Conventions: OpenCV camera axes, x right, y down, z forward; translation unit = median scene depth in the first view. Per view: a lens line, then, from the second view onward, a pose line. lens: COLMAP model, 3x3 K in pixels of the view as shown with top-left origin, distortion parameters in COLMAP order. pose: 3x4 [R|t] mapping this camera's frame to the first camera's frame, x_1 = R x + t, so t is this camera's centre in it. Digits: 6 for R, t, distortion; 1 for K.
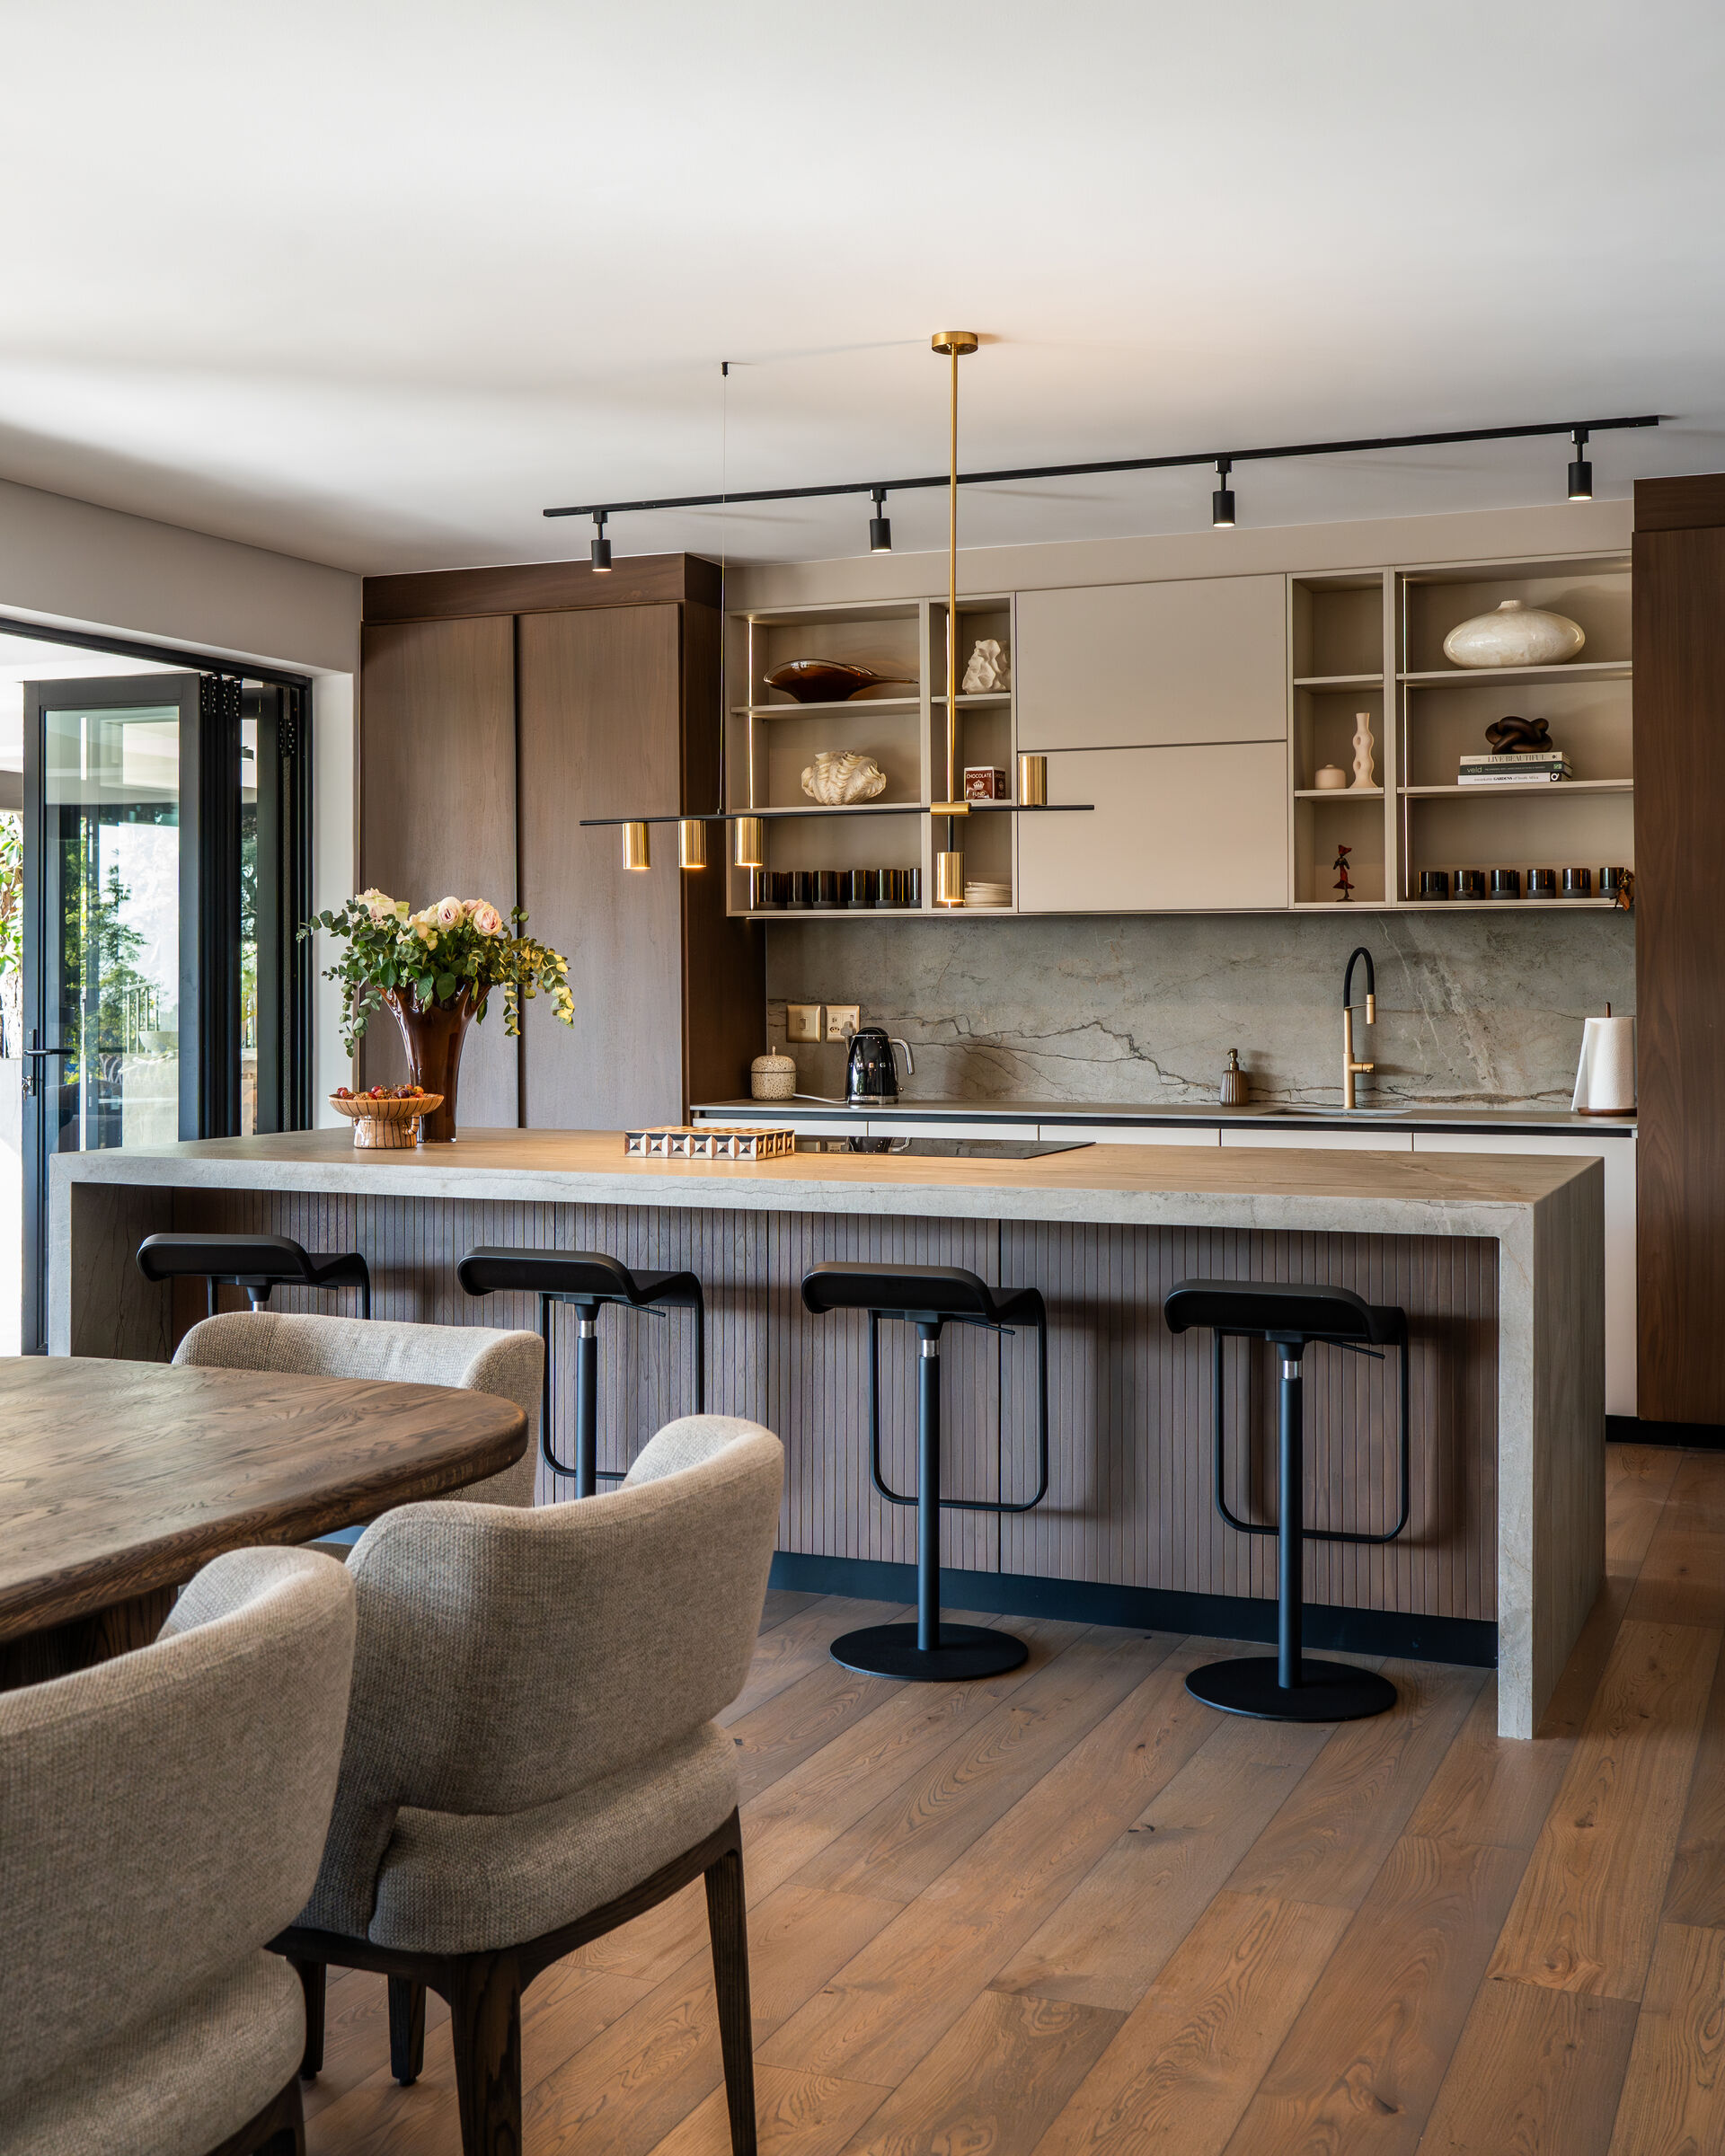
lens RADIAL K [[2397.9, 0, 867.0], [0, 2397.9, 956.6], [0, 0, 1]] dist [-0.005820, 0.014401]
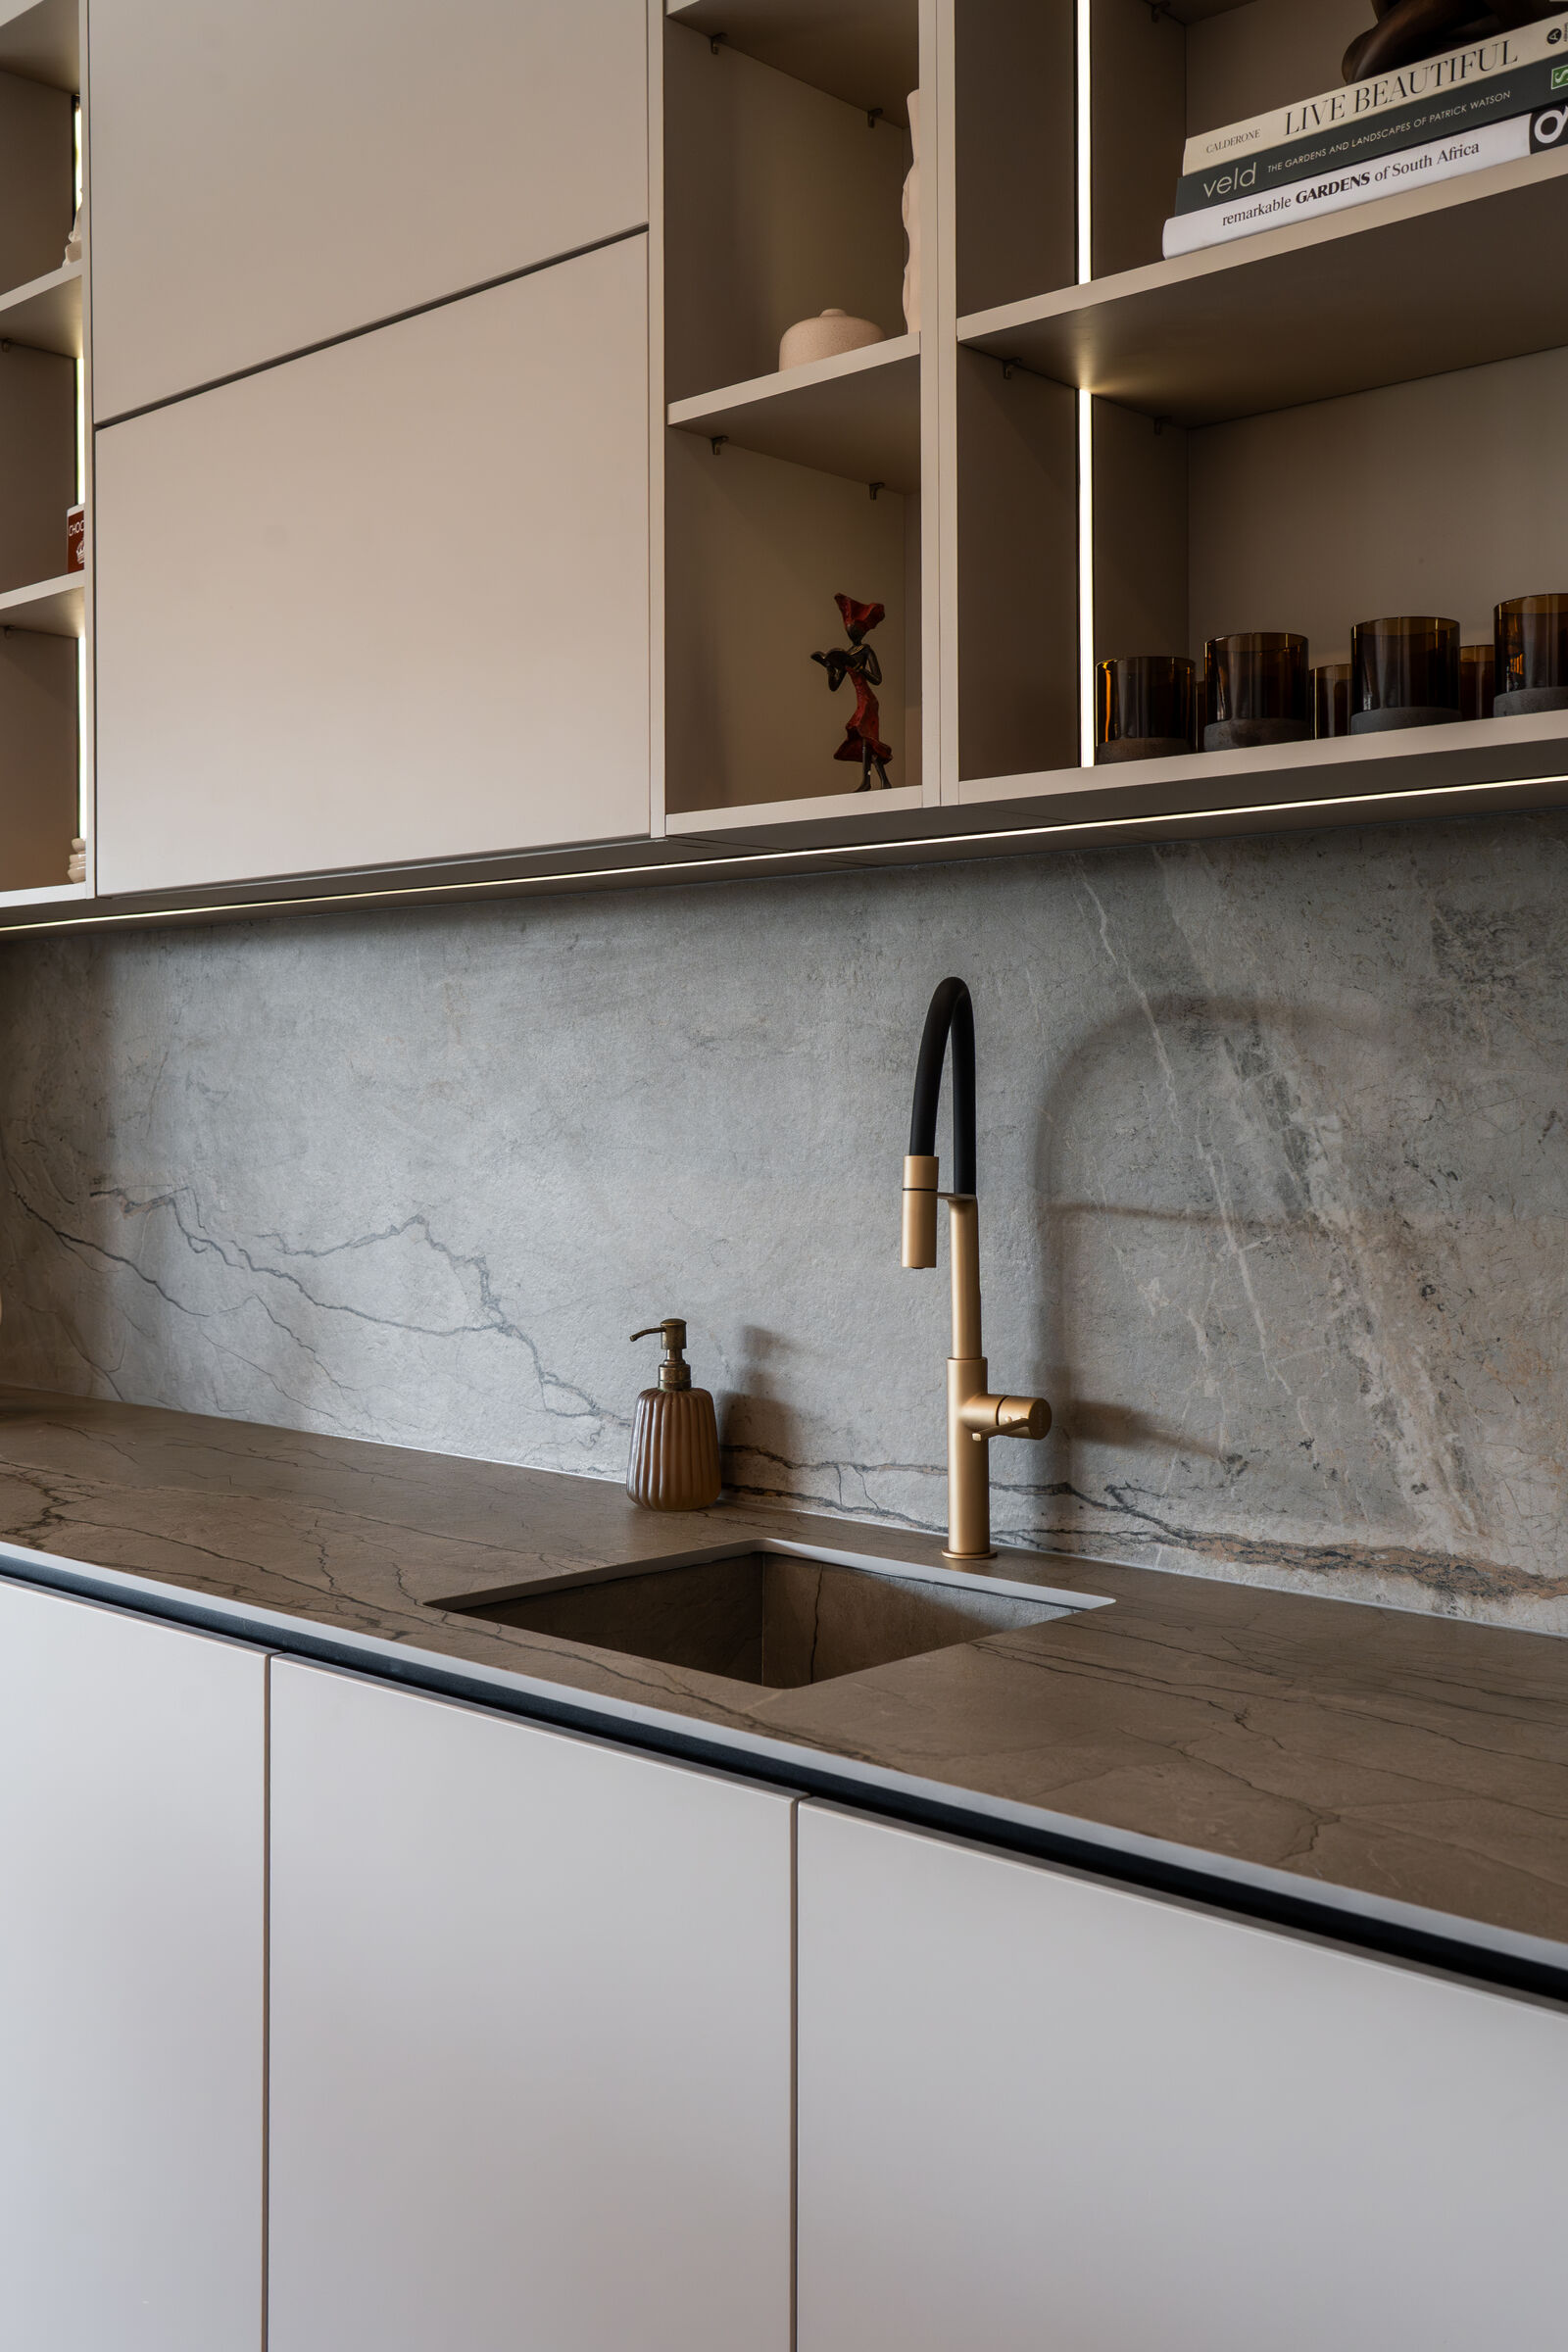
lens RADIAL K [[2346.5, 0, 787.0], [0, 2346.5, 1084.5], [0, 0, 1]] dist [-0.006275, -0.001871]
pose [[0.937250, 0.001265, -0.348655, 0.279487], [0.000052, 0.999993, 0.003769, 0.007186], [0.348657, -0.003551, 0.937243, 0.742098]]
